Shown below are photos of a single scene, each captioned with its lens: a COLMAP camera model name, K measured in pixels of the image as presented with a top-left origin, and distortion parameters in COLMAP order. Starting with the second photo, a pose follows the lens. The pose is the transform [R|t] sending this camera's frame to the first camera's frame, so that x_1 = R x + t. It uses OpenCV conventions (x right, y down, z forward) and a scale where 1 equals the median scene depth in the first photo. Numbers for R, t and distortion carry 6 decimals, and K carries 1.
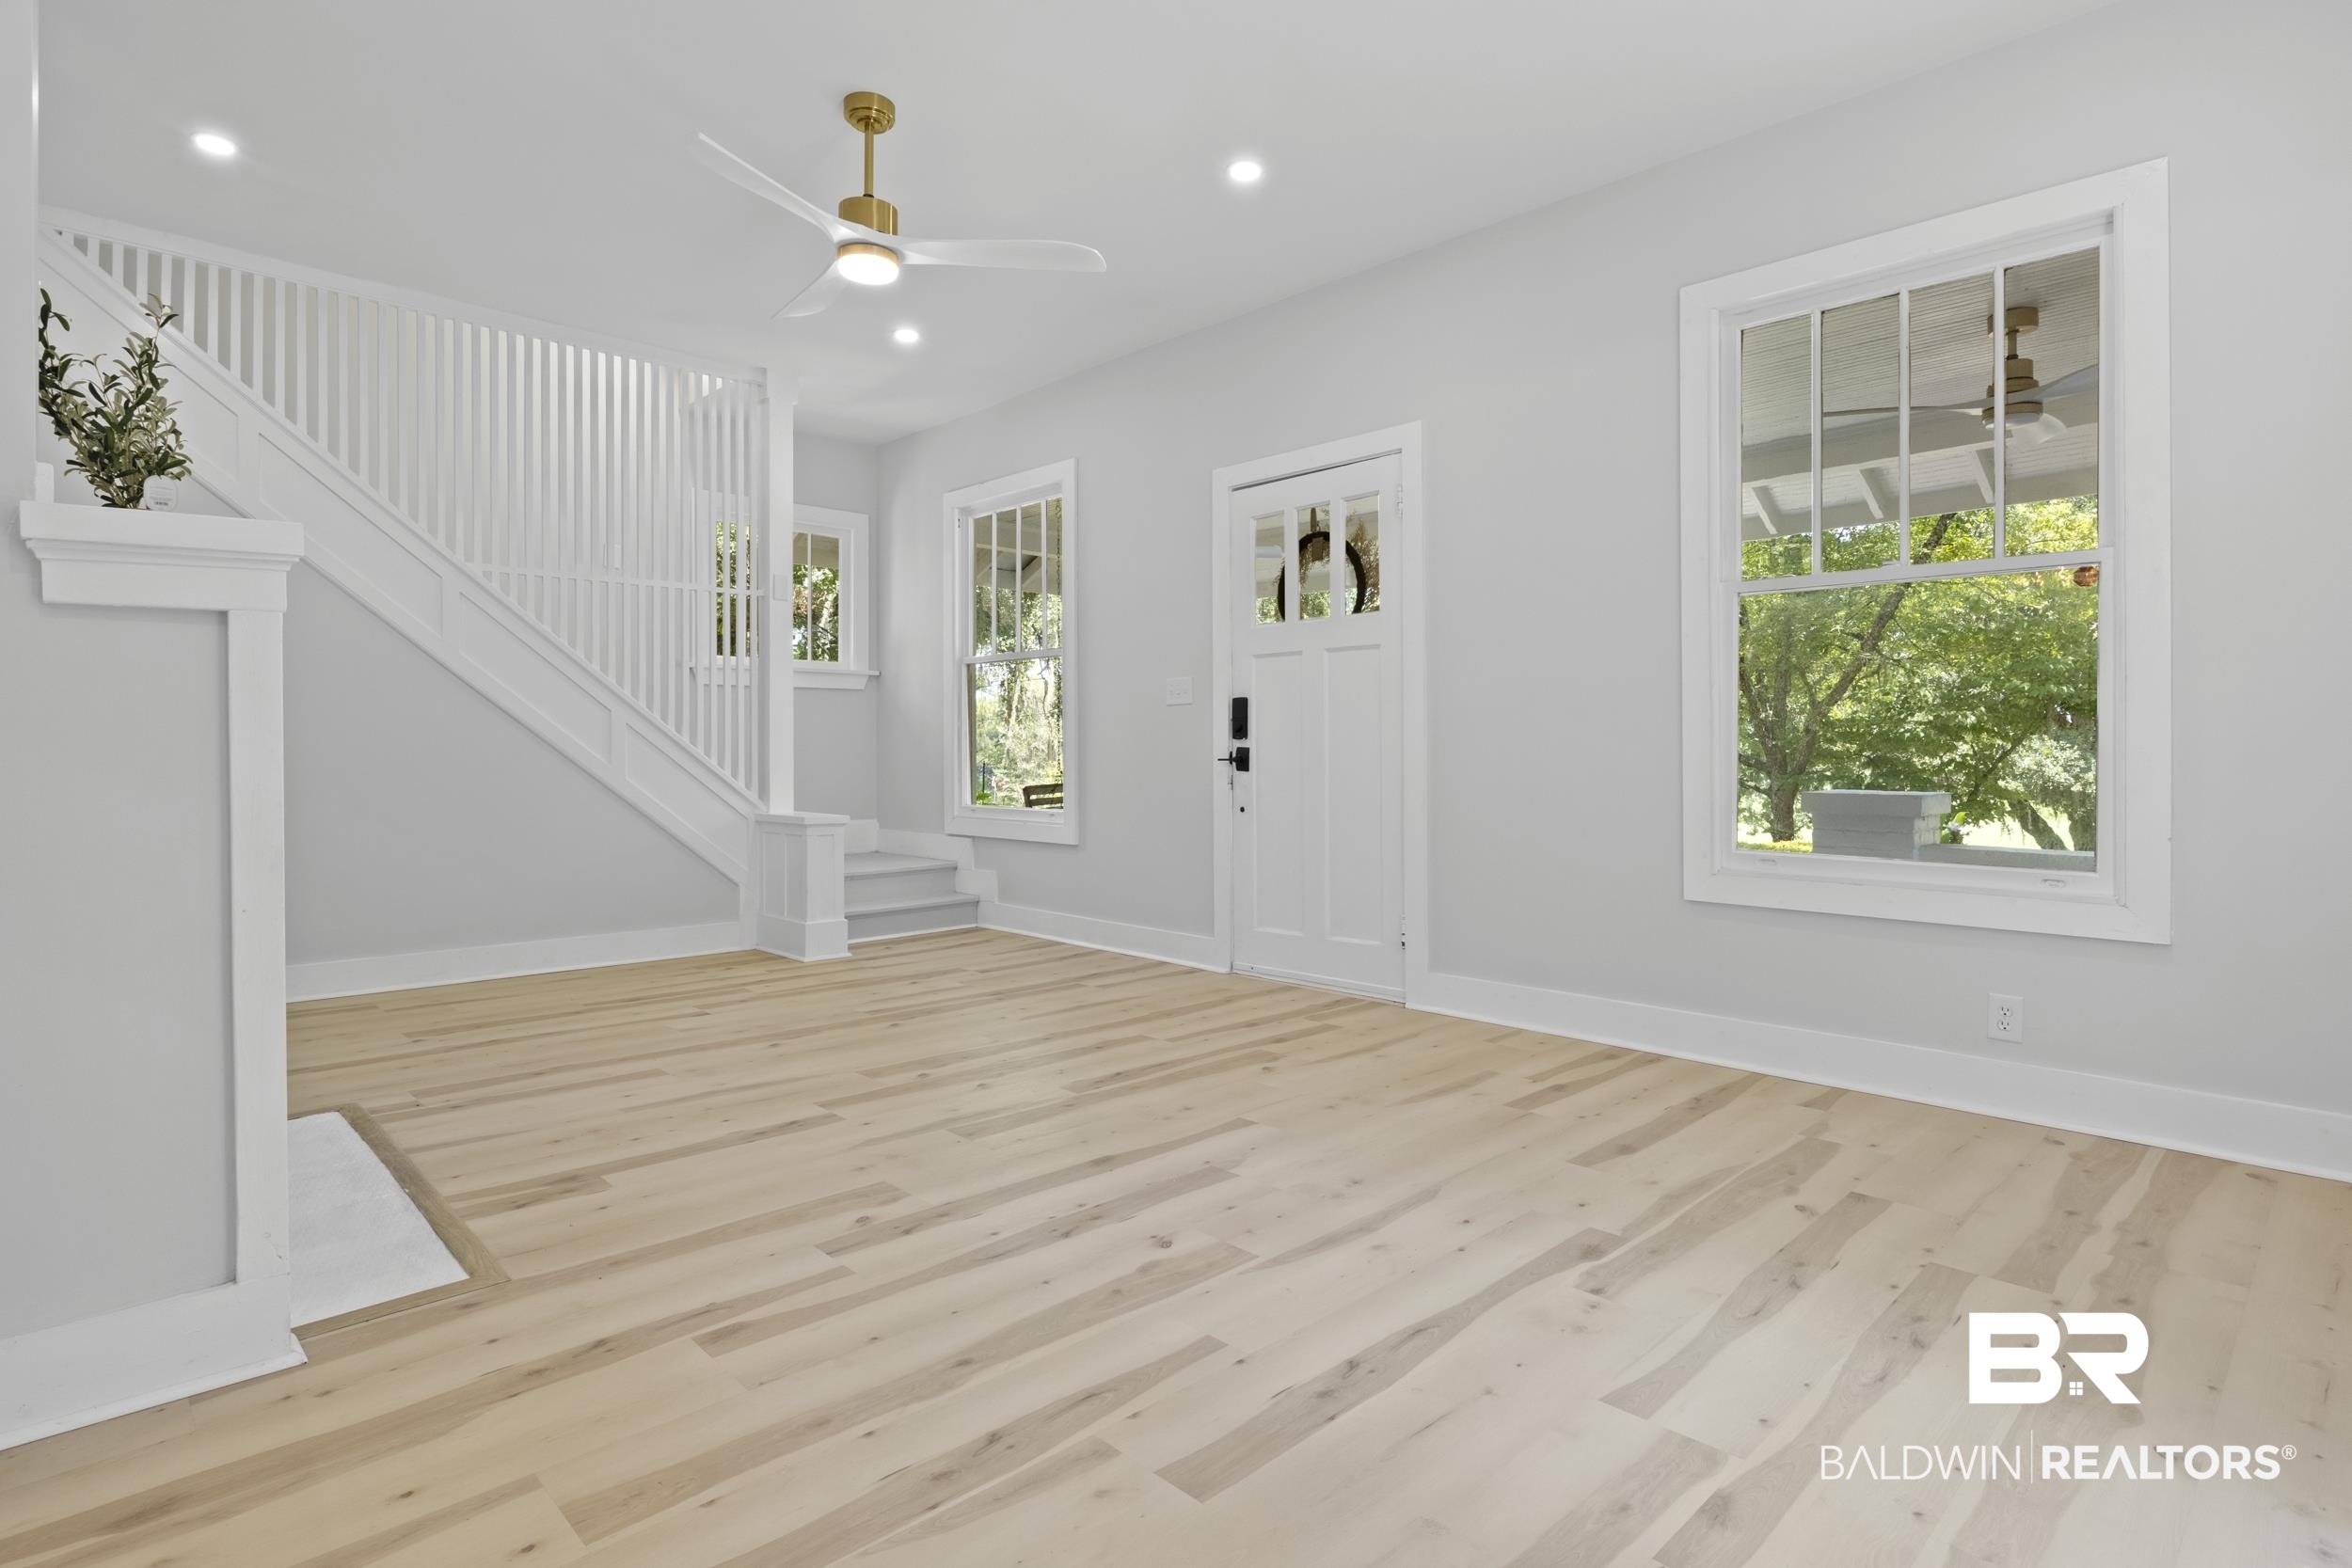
lens RADIAL K [[1183.7, 0, 1178.8], [0, 1183.7, 759.9], [0, 0, 1]] dist [-0.010297, 0.001053]
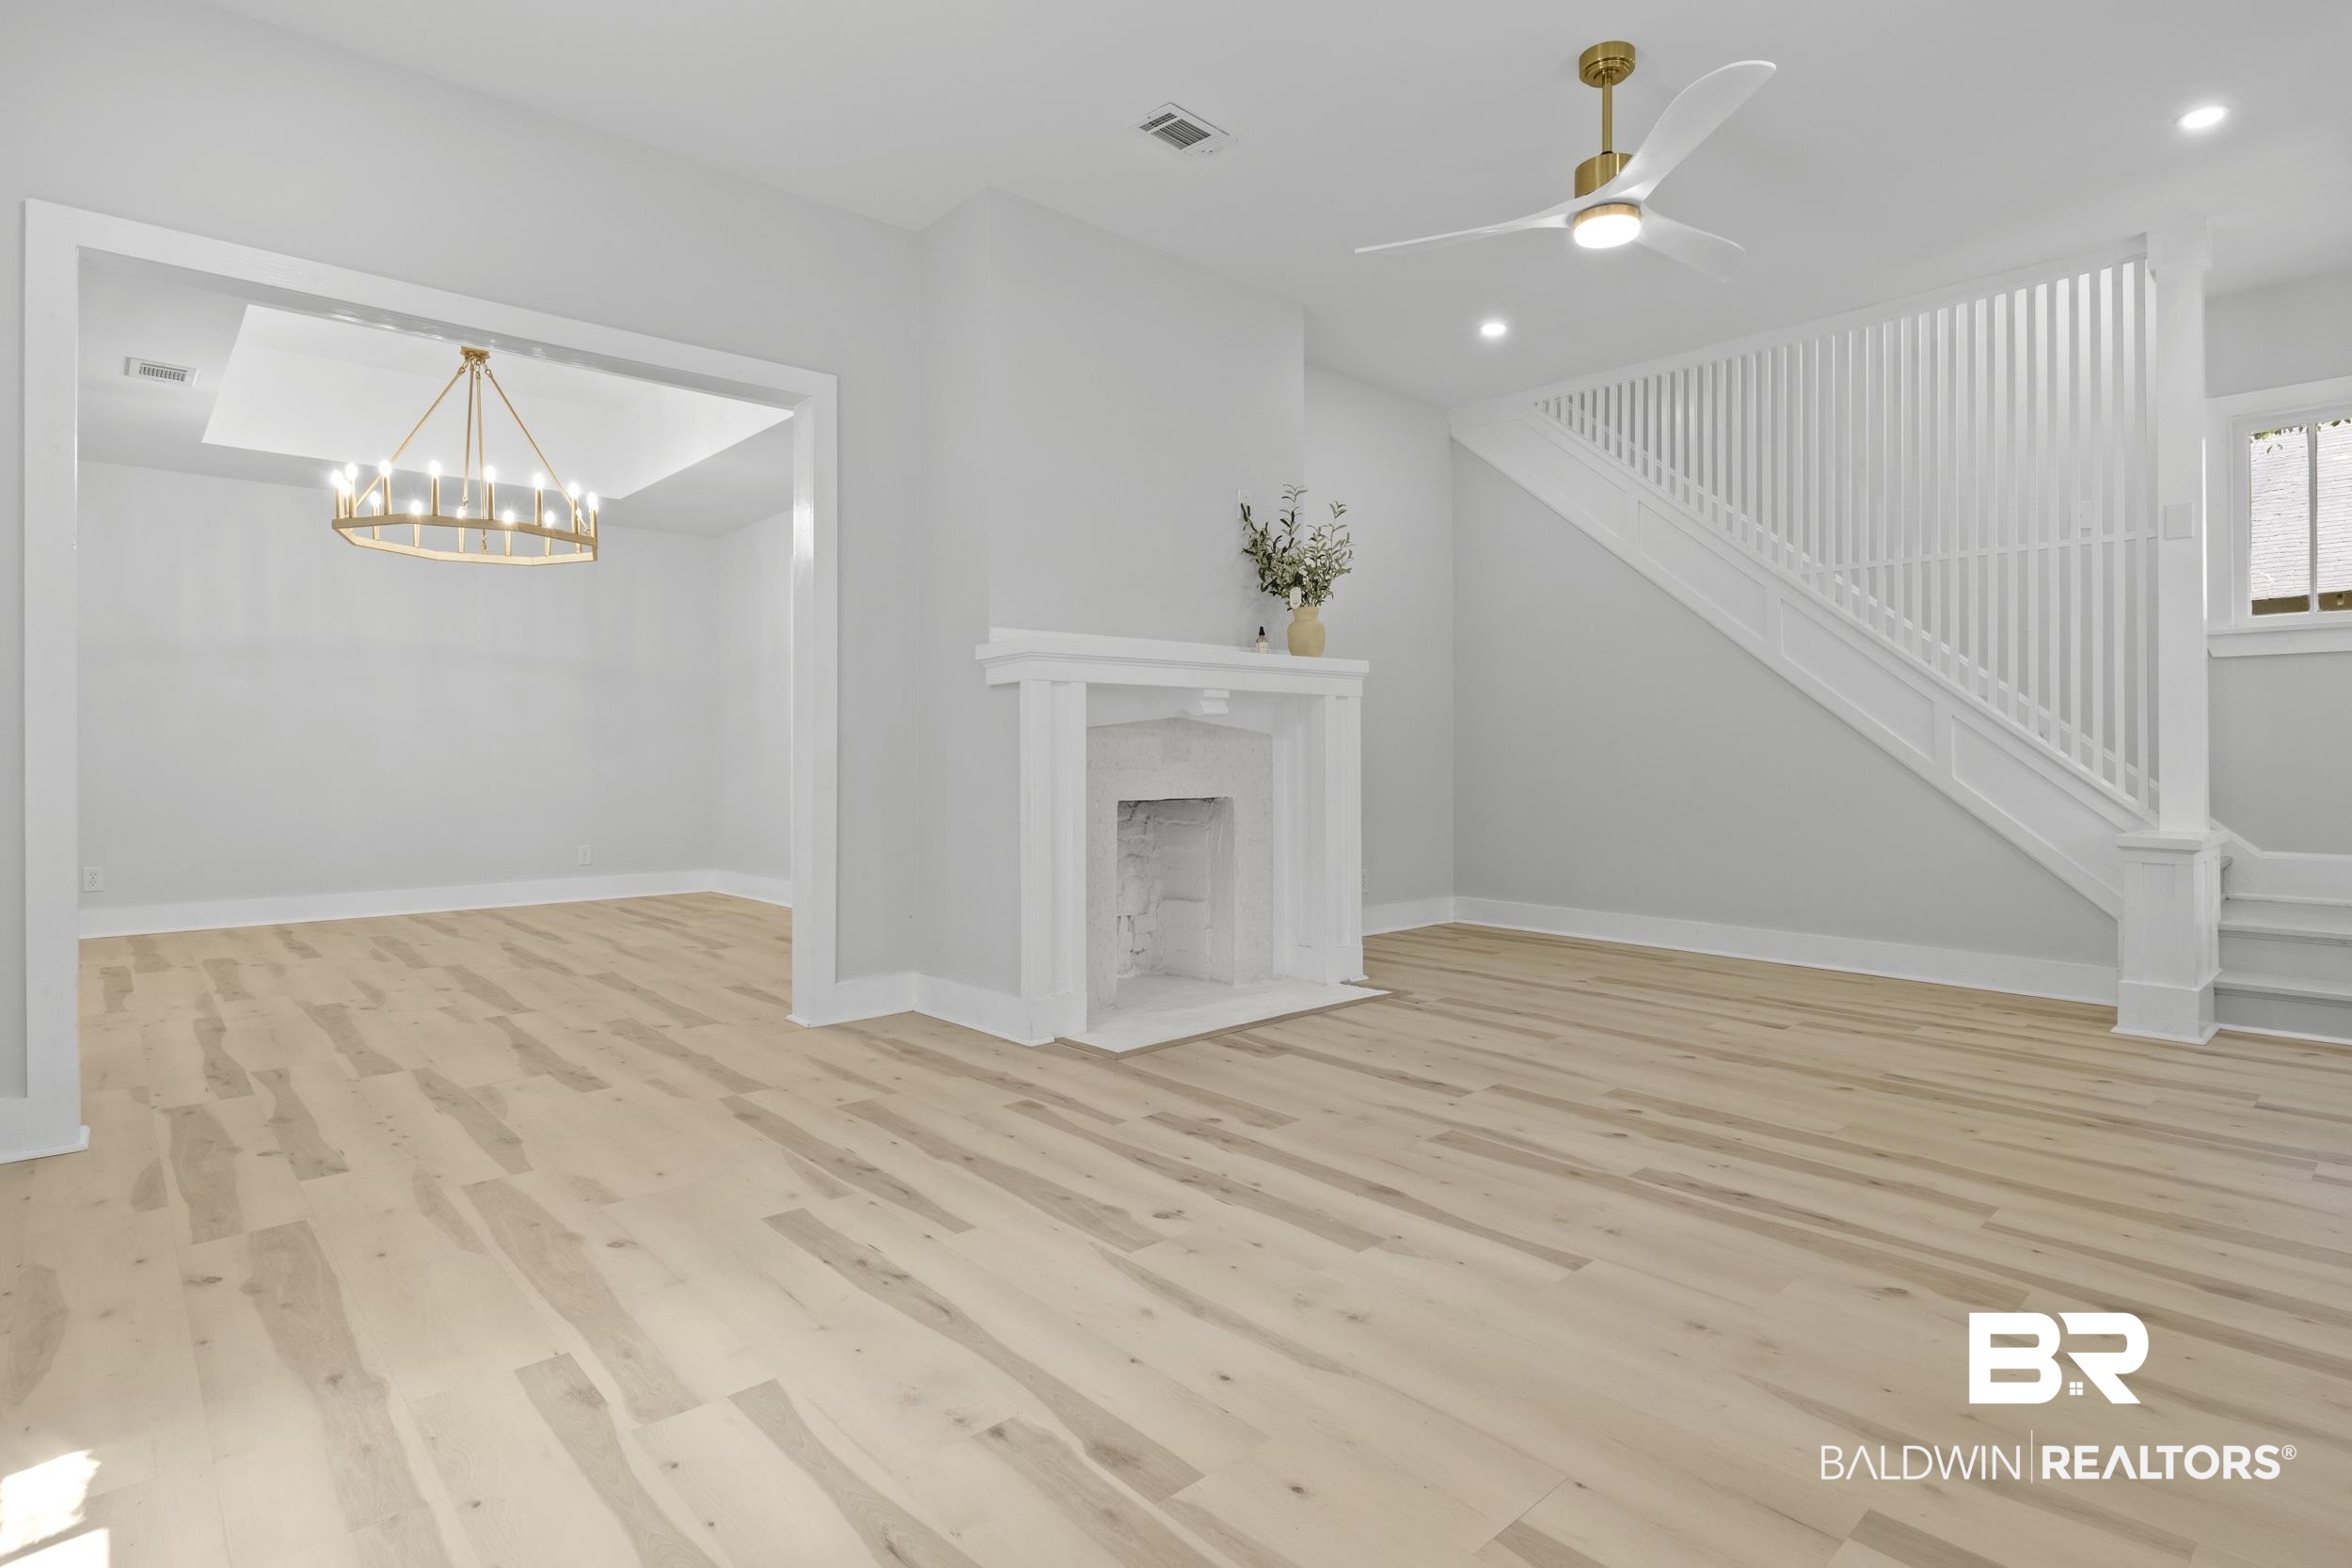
lens RADIAL K [[1183.7, 0, 1178.8], [0, 1183.7, 759.9], [0, 0, 1]] dist [-0.010297, 0.001053]
pose [[-0.025065, 0.008271, -0.999652, 0.755389], [-0.006486, 0.999943, 0.008436, -0.002436], [0.999665, 0.006695, -0.025010, 0.759429]]
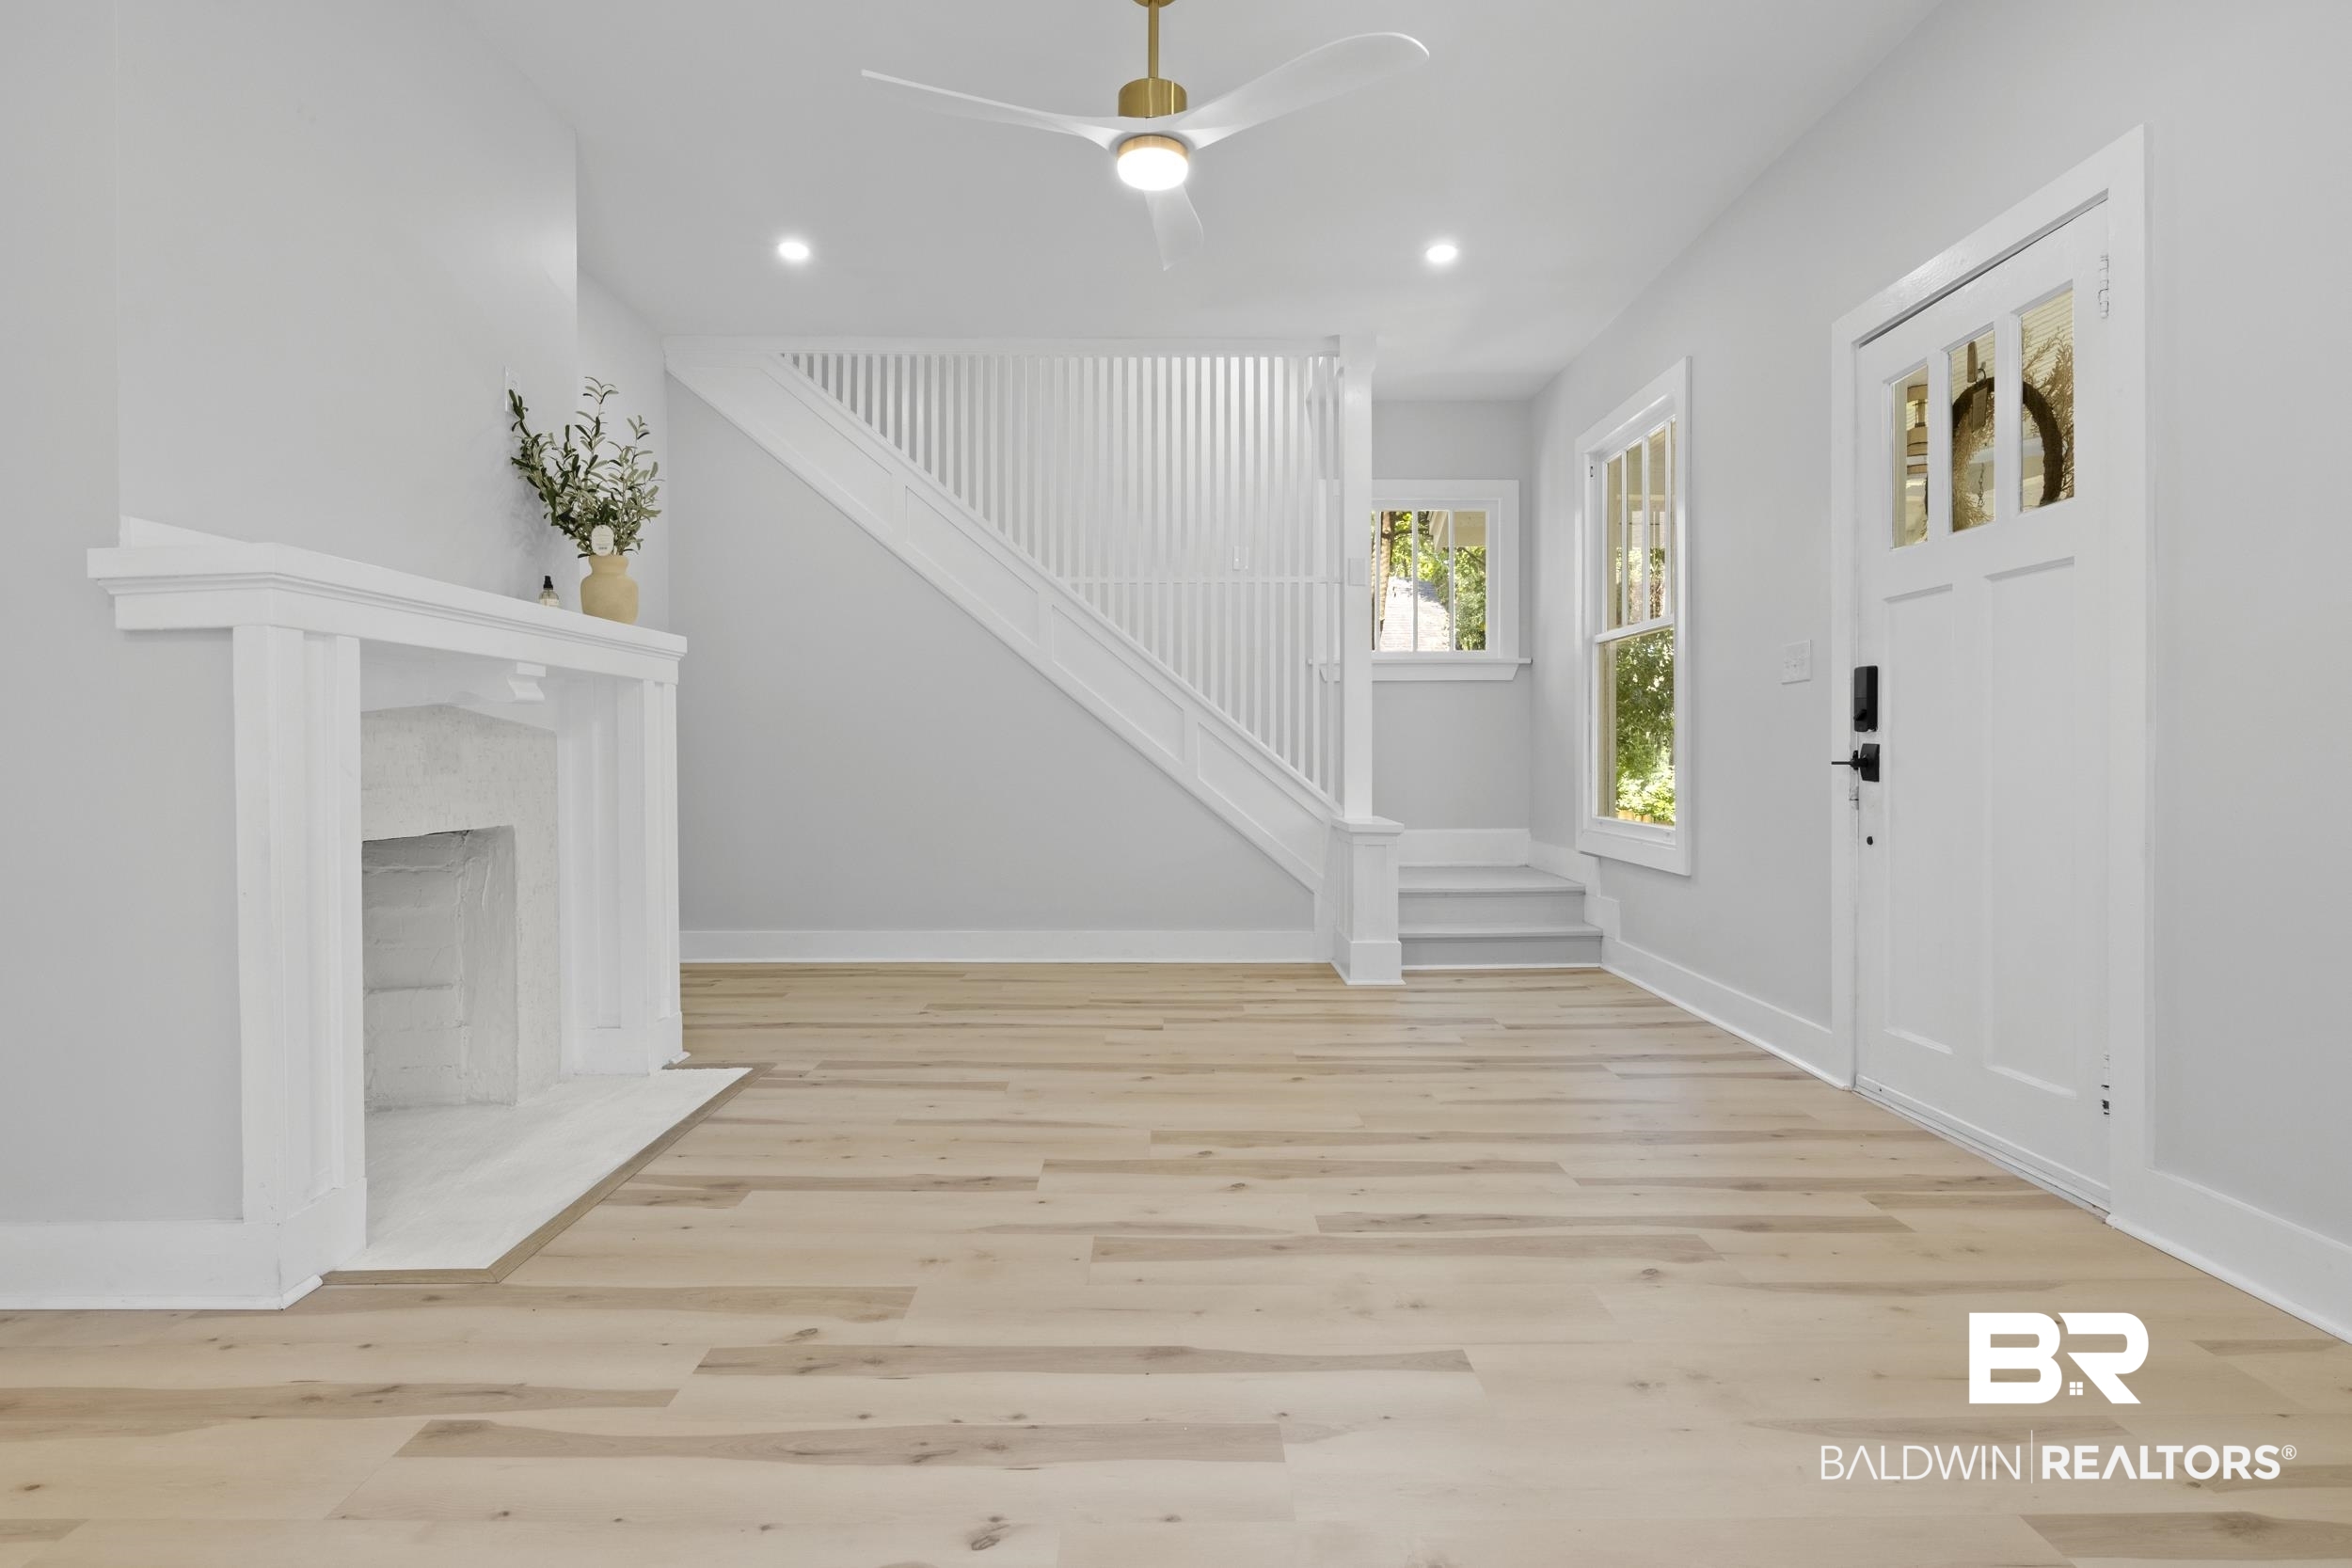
lens RADIAL K [[1175.0, 0, 1178.9], [0, 1175.0, 768.5], [0, 0, 1]] dist [-0.008025, 0.000044]
pose [[0.727640, 0.009557, -0.685892, 0.353451], [-0.004229, 0.999946, 0.009446, -0.003025], [0.685946, -0.003973, 0.727642, 0.455701]]
